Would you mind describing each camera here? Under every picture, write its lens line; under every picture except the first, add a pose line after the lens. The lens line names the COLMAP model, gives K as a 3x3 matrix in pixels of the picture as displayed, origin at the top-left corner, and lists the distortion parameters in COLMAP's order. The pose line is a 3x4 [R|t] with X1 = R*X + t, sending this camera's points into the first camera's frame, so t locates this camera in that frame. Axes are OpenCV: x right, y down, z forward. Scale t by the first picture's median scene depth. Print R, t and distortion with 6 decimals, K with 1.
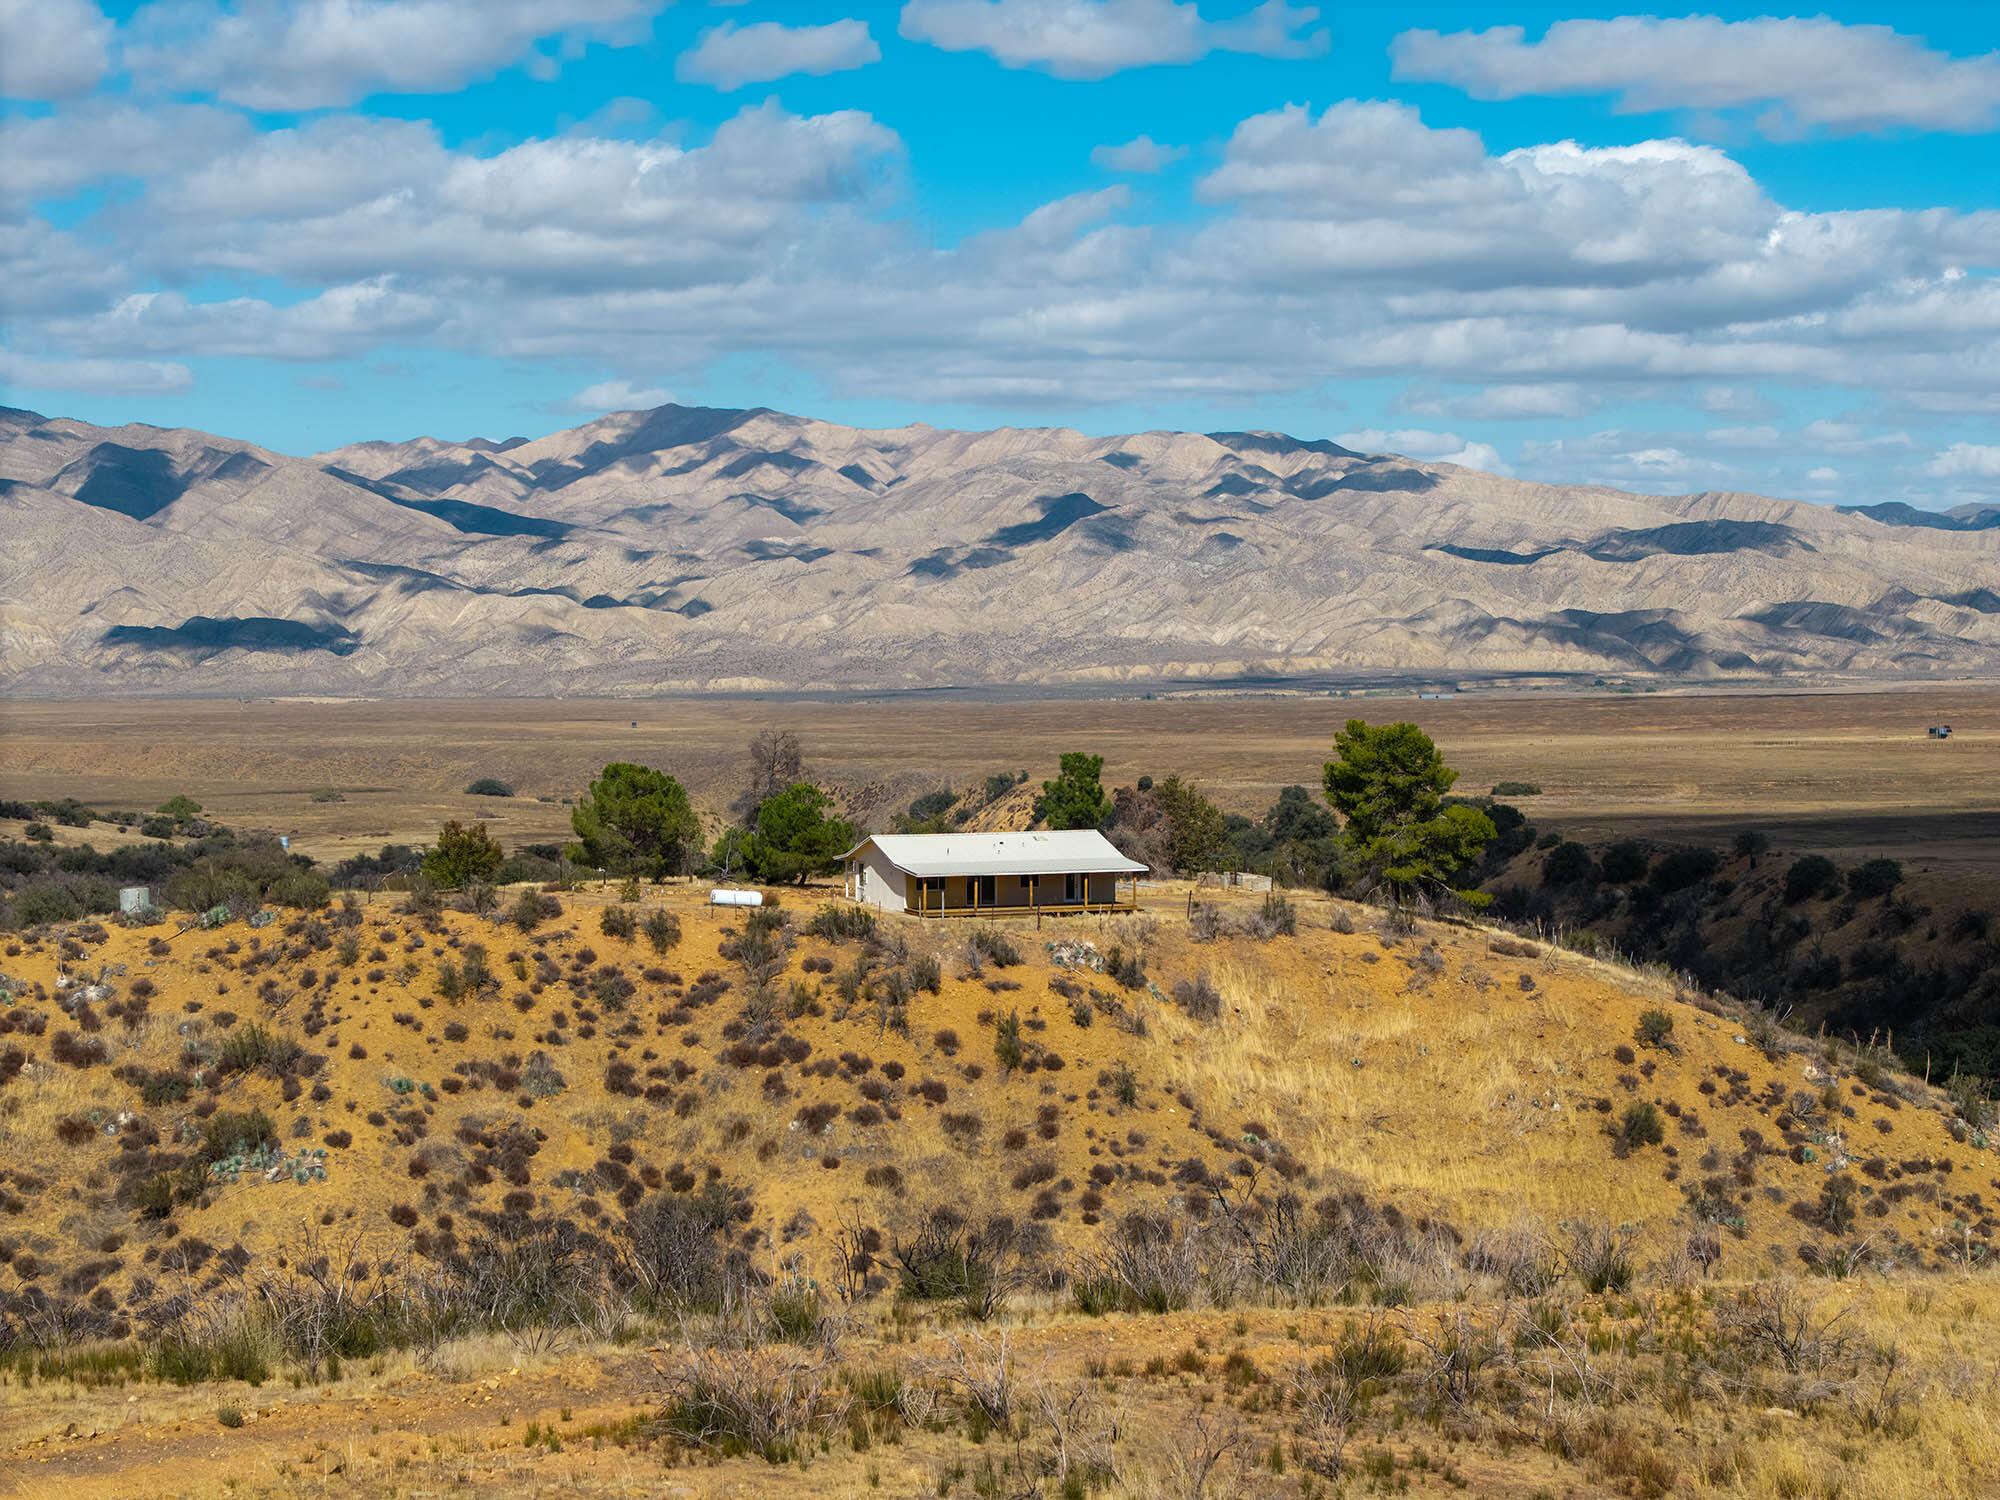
lens RADIAL K [[4091.0, 0, 999.3], [0, 4091.0, 749.9], [0, 0, 1]] dist [-0.180663, 0.000000]
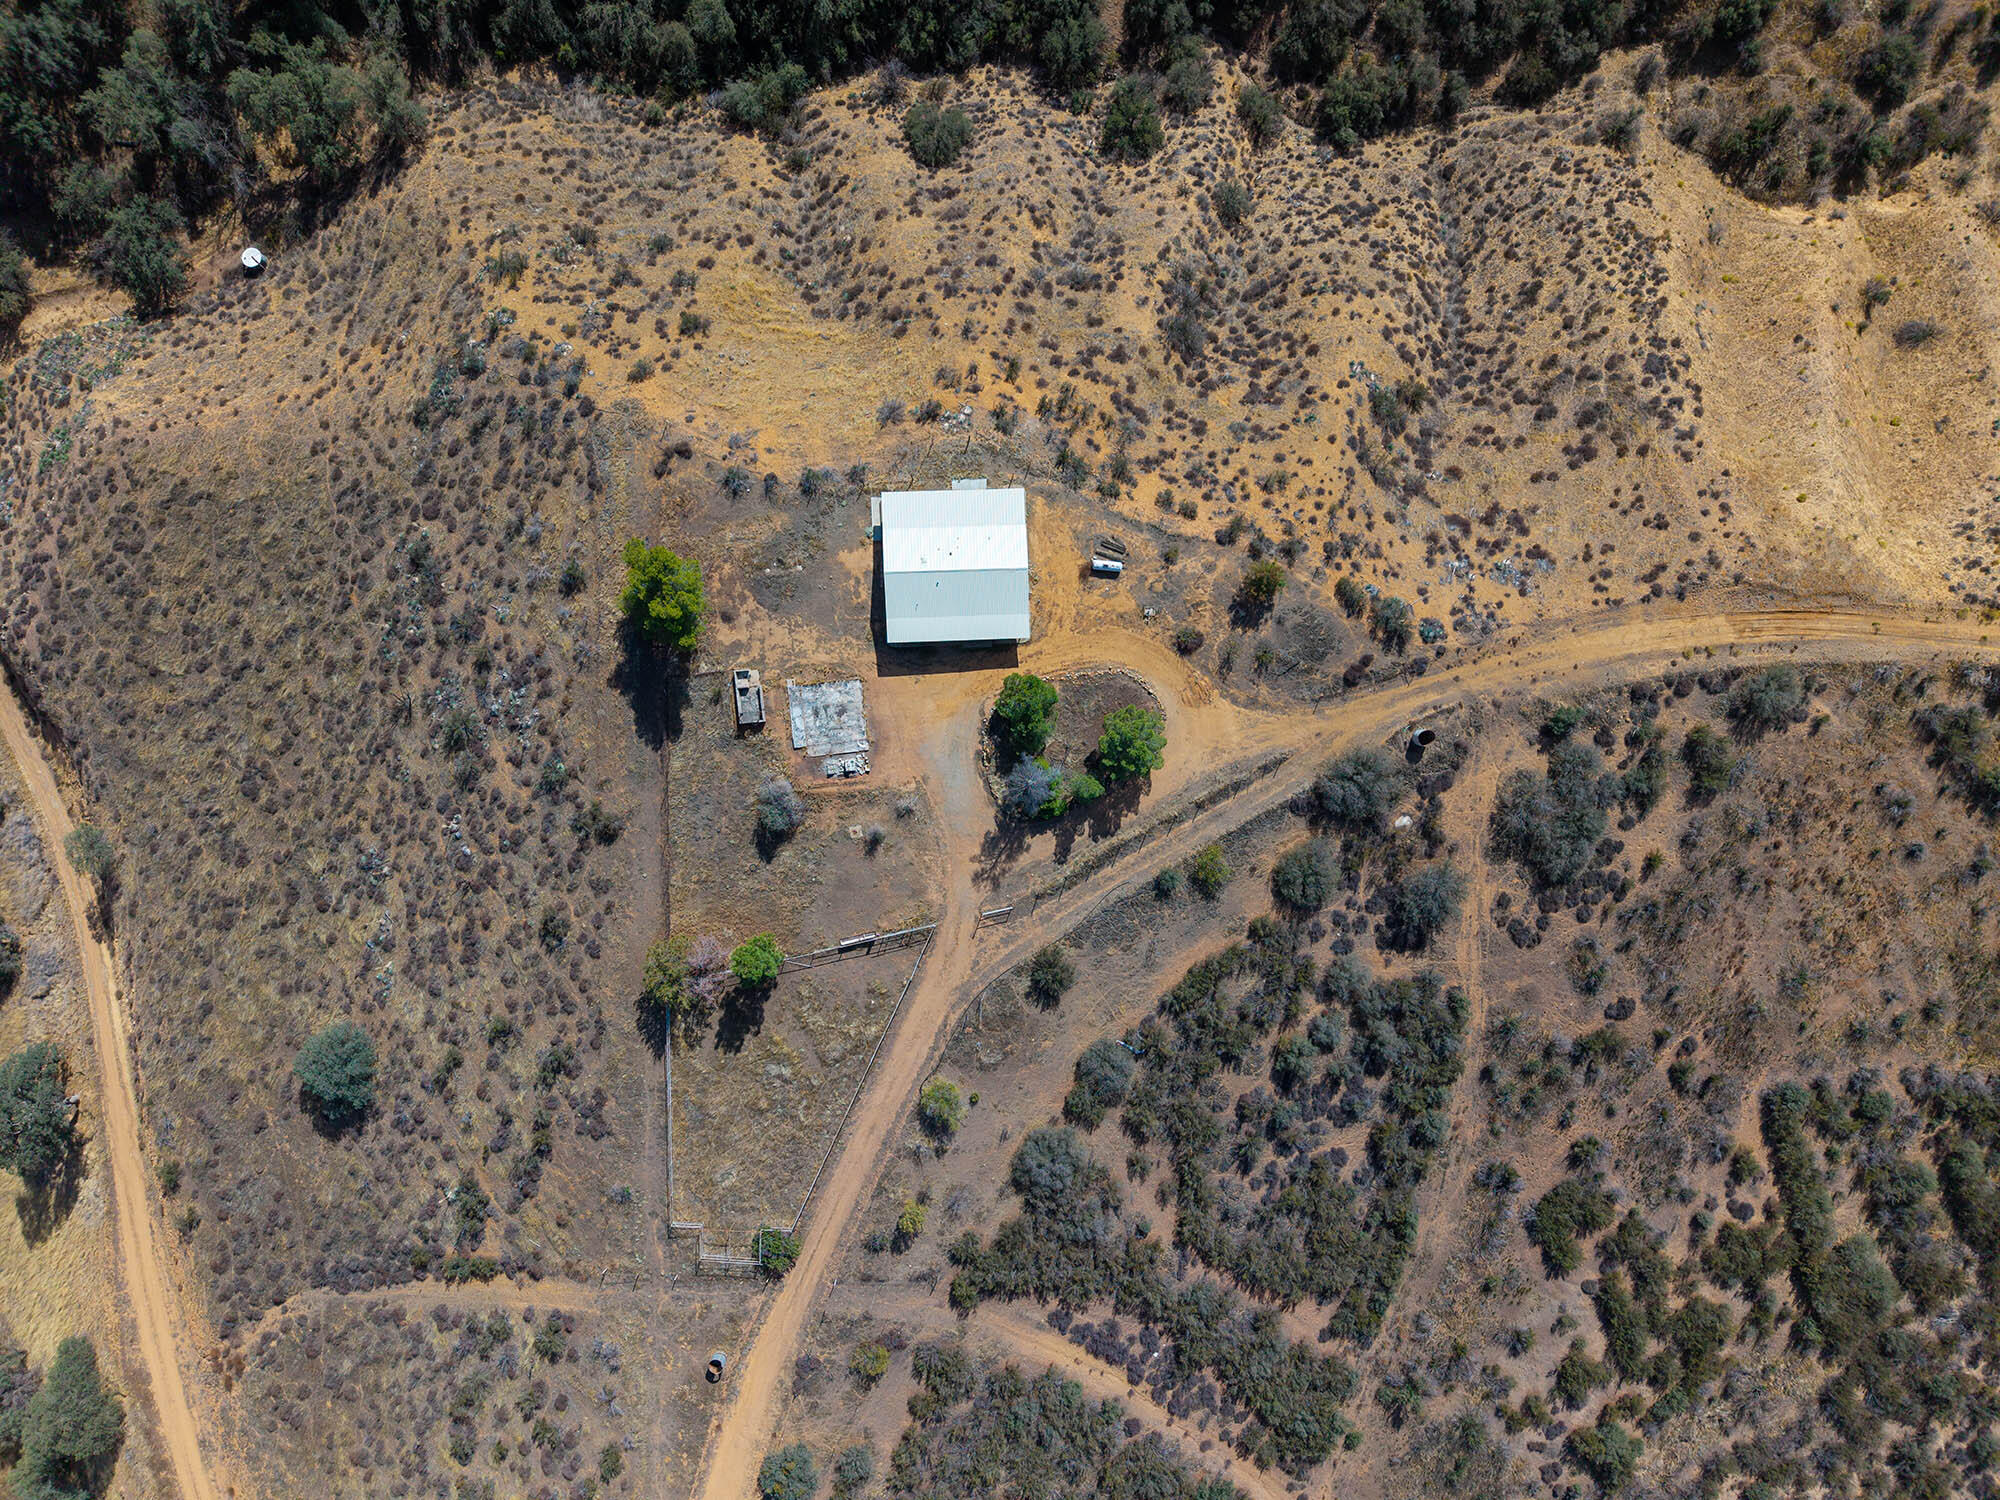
lens RADIAL K [[1399.2, 0, 989.4], [0, 1399.2, 747.6], [0, 0, 1]] dist [0.006093, 0.000884]
pose [[-0.944974, -0.326231, -0.024457, -0.029538], [-0.015954, -0.028715, 0.999460, -0.607048], [-0.326757, 0.944854, 0.021930, 1.158756]]
